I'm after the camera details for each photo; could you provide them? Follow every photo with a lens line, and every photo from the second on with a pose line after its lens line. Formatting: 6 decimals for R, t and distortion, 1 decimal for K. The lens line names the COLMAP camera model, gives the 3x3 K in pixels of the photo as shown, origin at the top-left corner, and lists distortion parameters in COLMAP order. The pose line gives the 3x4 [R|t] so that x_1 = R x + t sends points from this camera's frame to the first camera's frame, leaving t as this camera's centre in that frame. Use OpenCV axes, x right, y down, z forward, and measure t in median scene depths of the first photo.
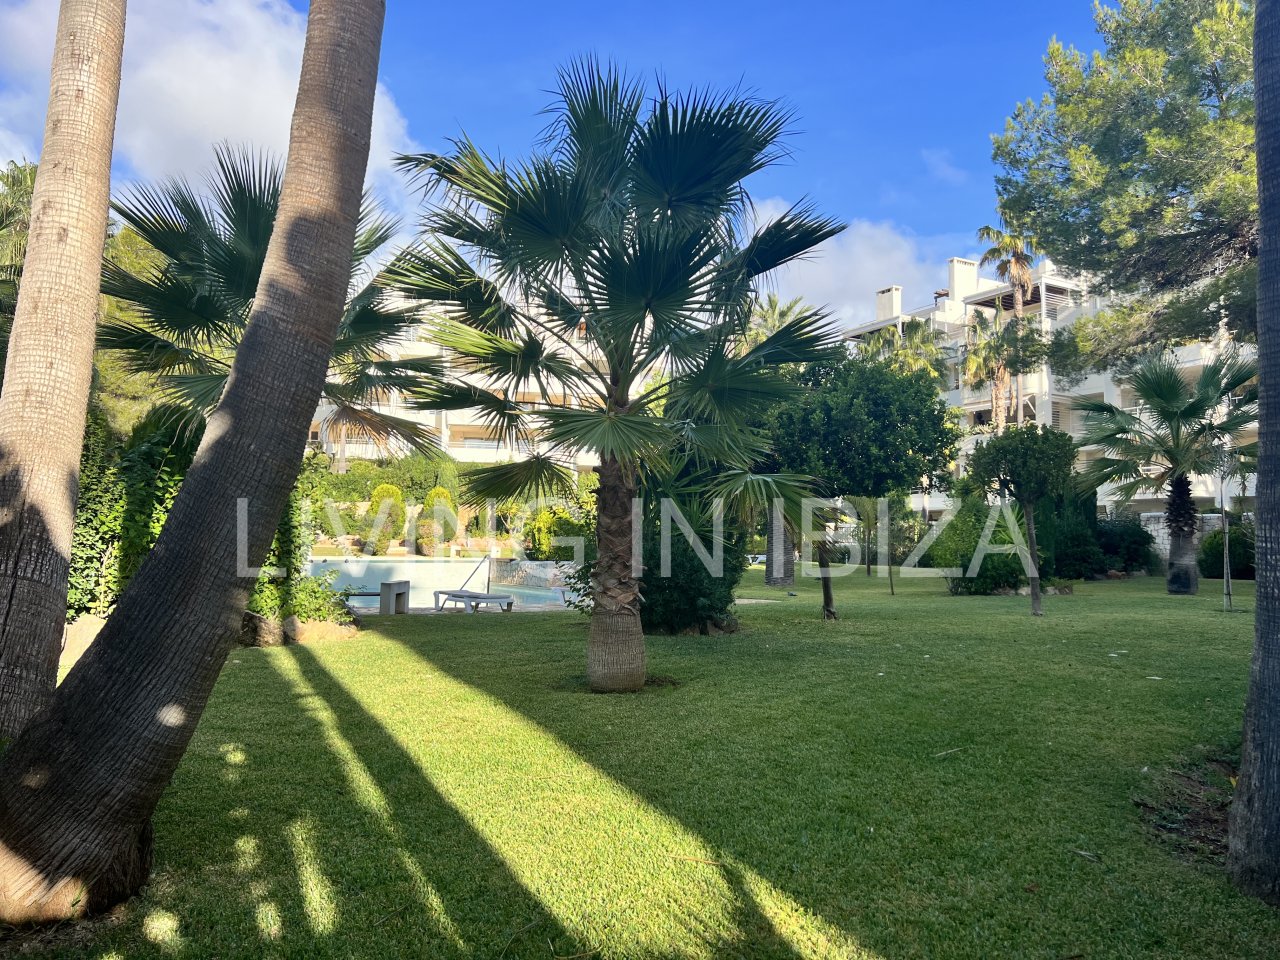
lens RADIAL K [[956.5, 0, 637.1], [0, 956.5, 487.6], [0, 0, 1]] dist [0.056290, -0.053764]
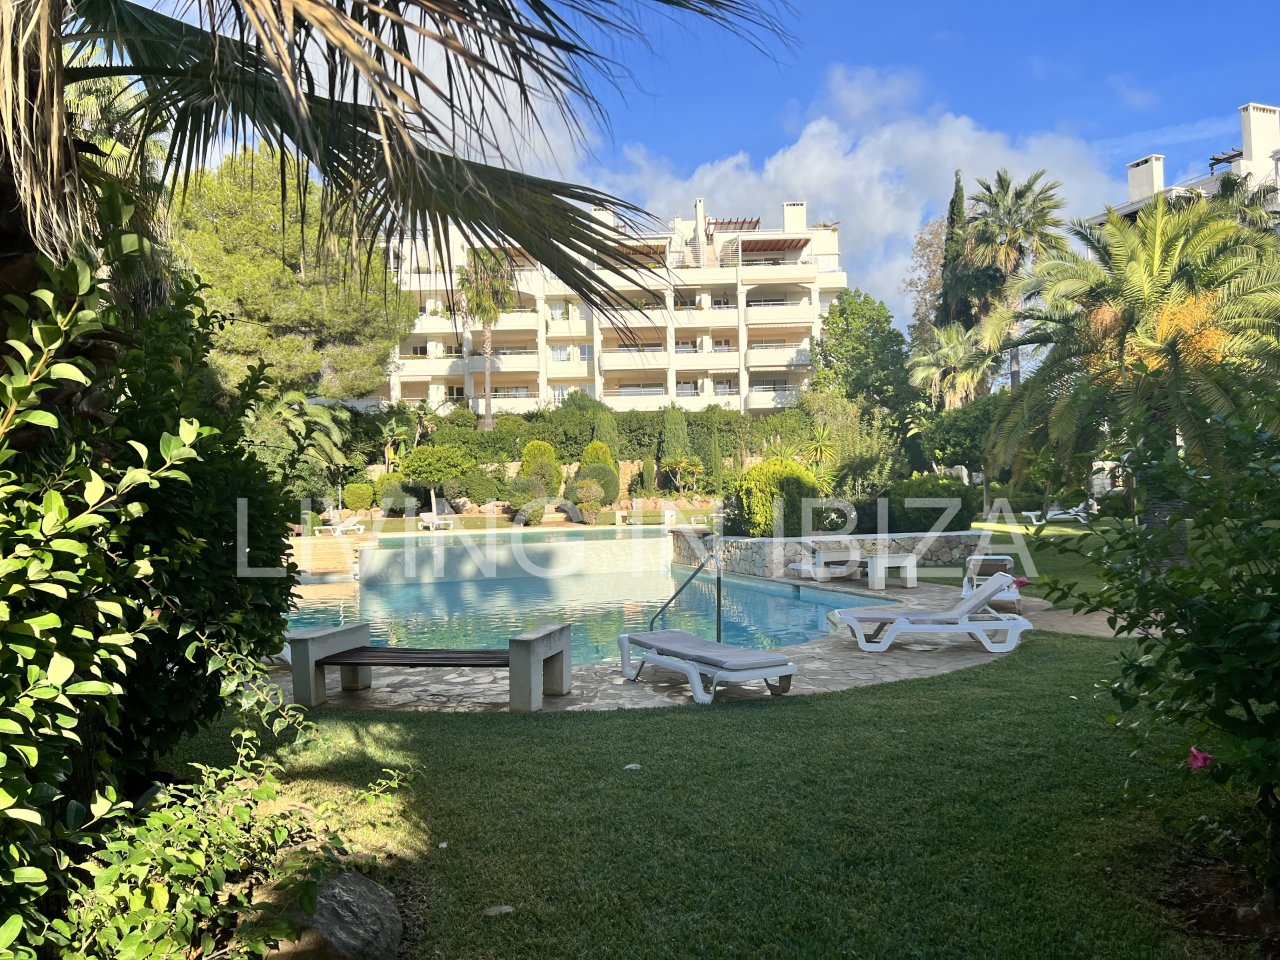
lens RADIAL K [[956.5, 0, 637.7], [0, 956.5, 485.3], [0, 0, 1]] dist [0.056290, -0.053764]
pose [[0.986663, -0.041591, -0.157370, -0.191832], [0.049347, 0.997736, 0.045700, 0.009357], [0.155113, -0.052856, 0.986482, 0.823032]]
